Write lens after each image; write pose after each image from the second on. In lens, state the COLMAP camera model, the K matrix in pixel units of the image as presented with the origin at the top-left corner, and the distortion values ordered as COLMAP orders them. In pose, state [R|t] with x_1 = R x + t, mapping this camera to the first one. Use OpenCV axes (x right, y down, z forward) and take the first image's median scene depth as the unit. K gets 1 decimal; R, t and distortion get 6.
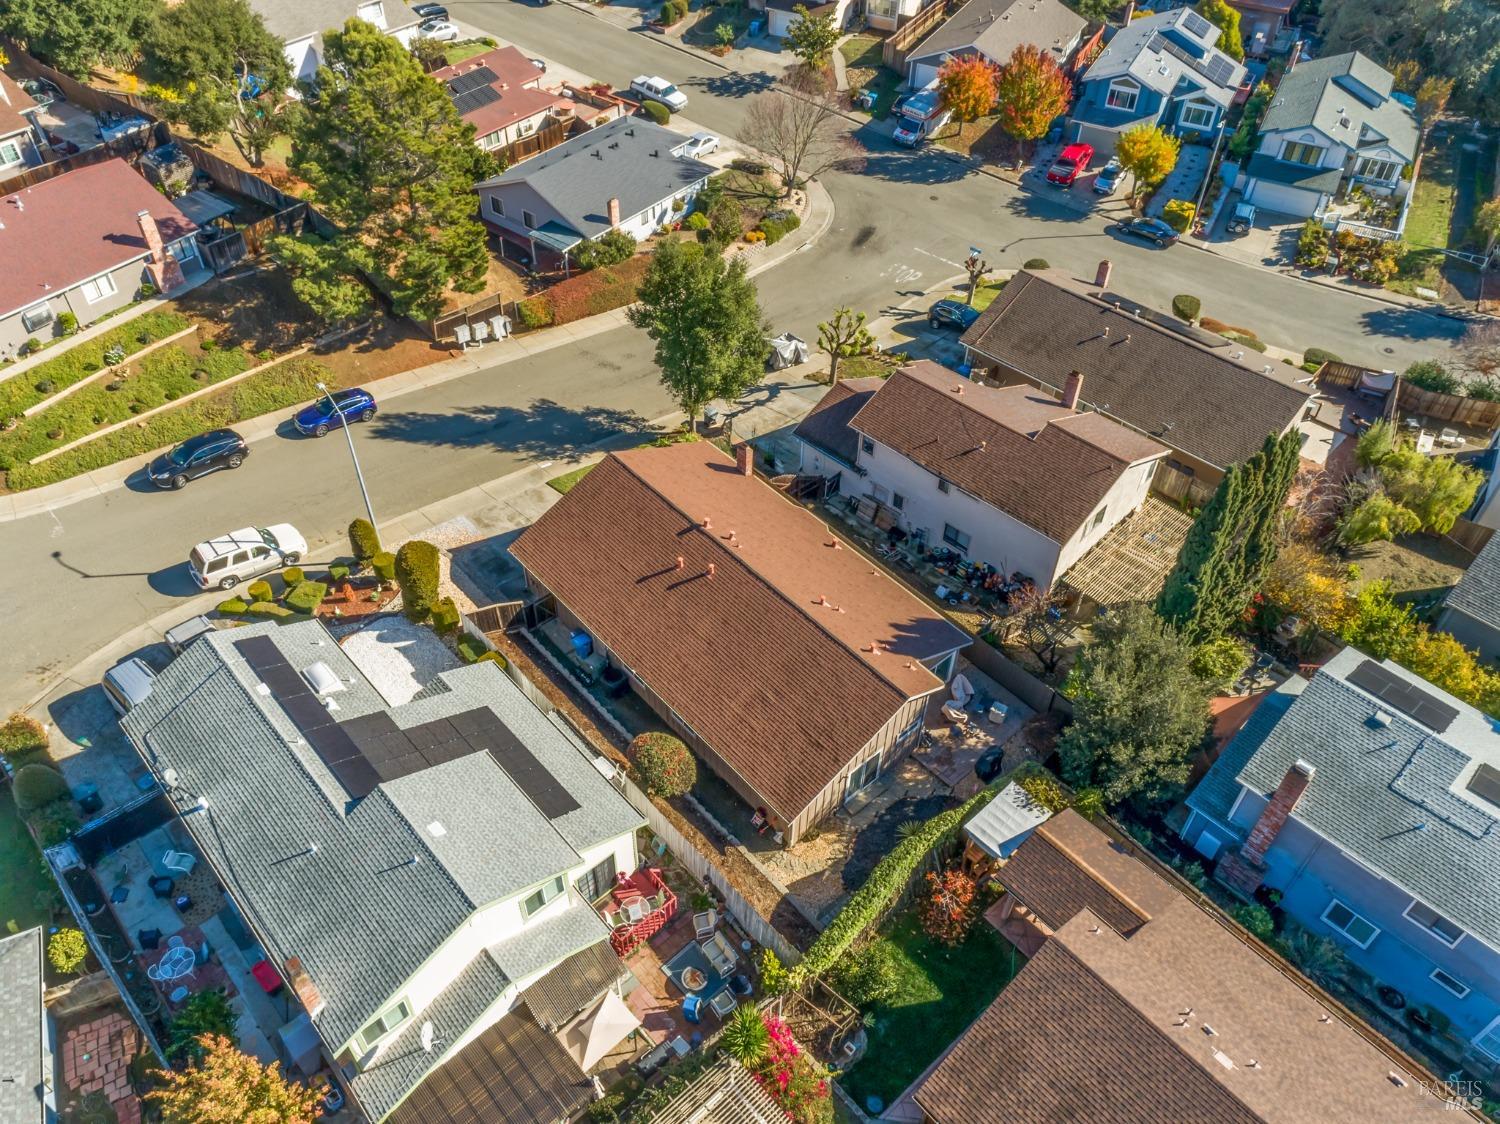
lens RADIAL K [[1124.7, 0, 741.6], [0, 1124.7, 566.6], [0, 0, 1]] dist [0.014764, 0.003164]
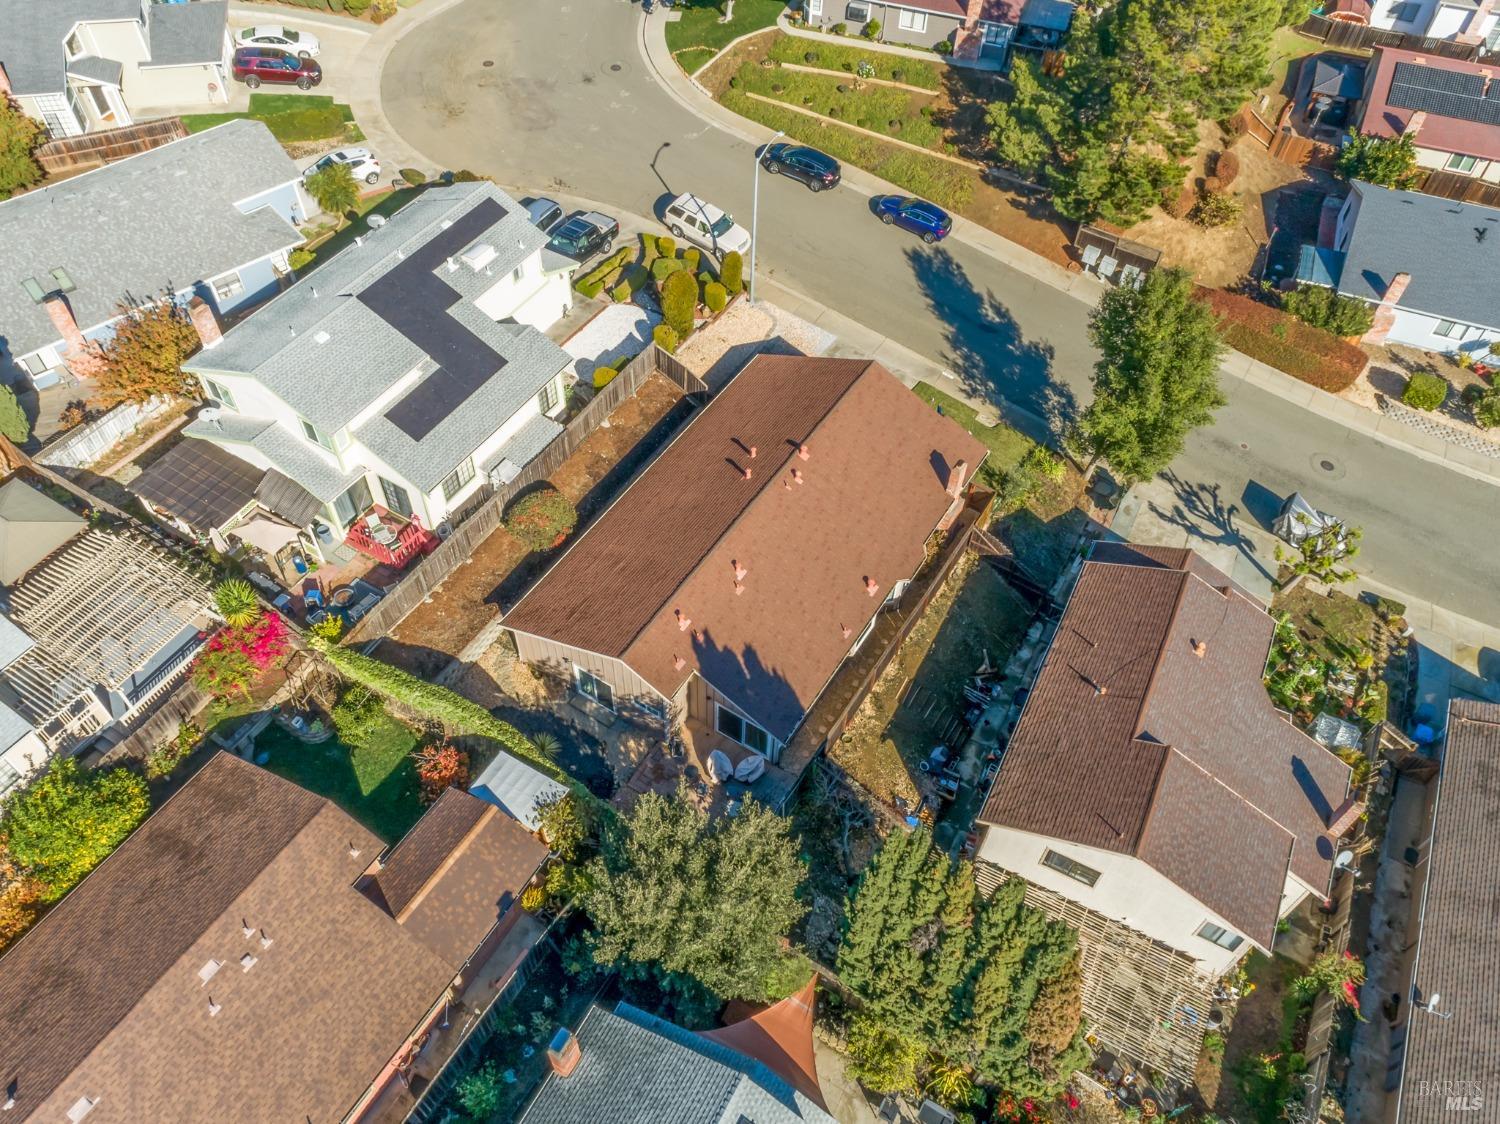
lens RADIAL K [[1124.7, 0, 750.4], [0, 1124.7, 561.5], [0, 0, 1]] dist [0.014764, 0.003164]
pose [[0.291349, 0.740555, -0.605552, 0.482716], [-0.688982, 0.601590, 0.404220, -0.270874], [0.663641, 0.299445, 0.685502, 0.284835]]
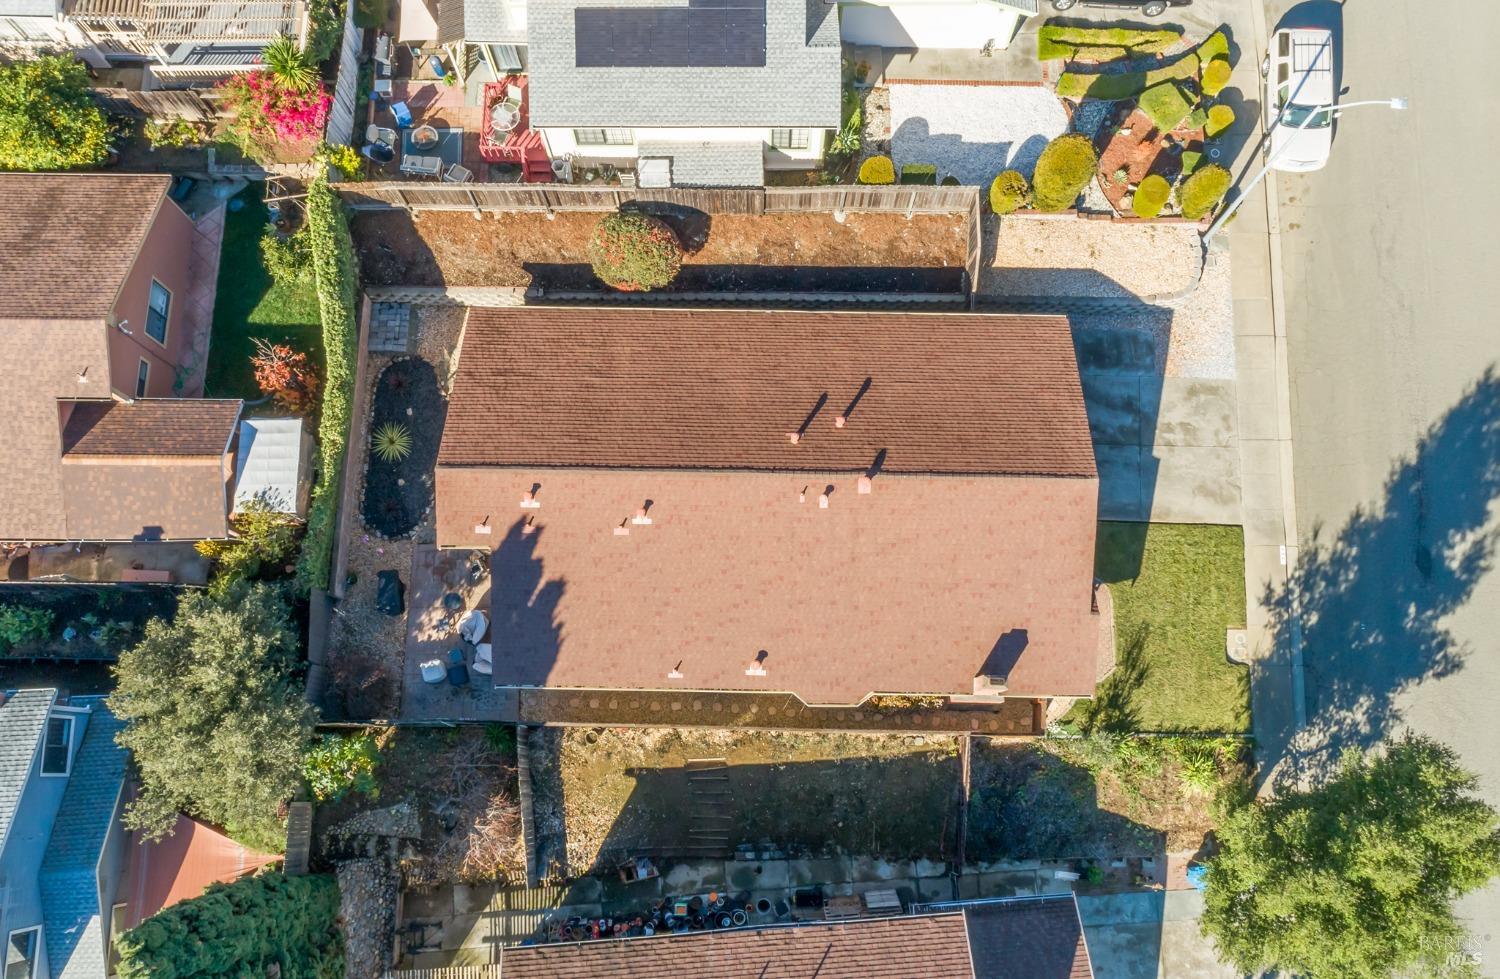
lens RADIAL K [[1192.4, 0, 751.2], [0, 1192.4, 484.6], [0, 0, 1]] dist [0.011899, -0.002506]
pose [[-0.666639, 0.719163, -0.195949, 0.121990], [-0.534232, -0.277667, 0.798434, -0.453102], [0.519796, 0.636950, 0.569304, 0.461765]]
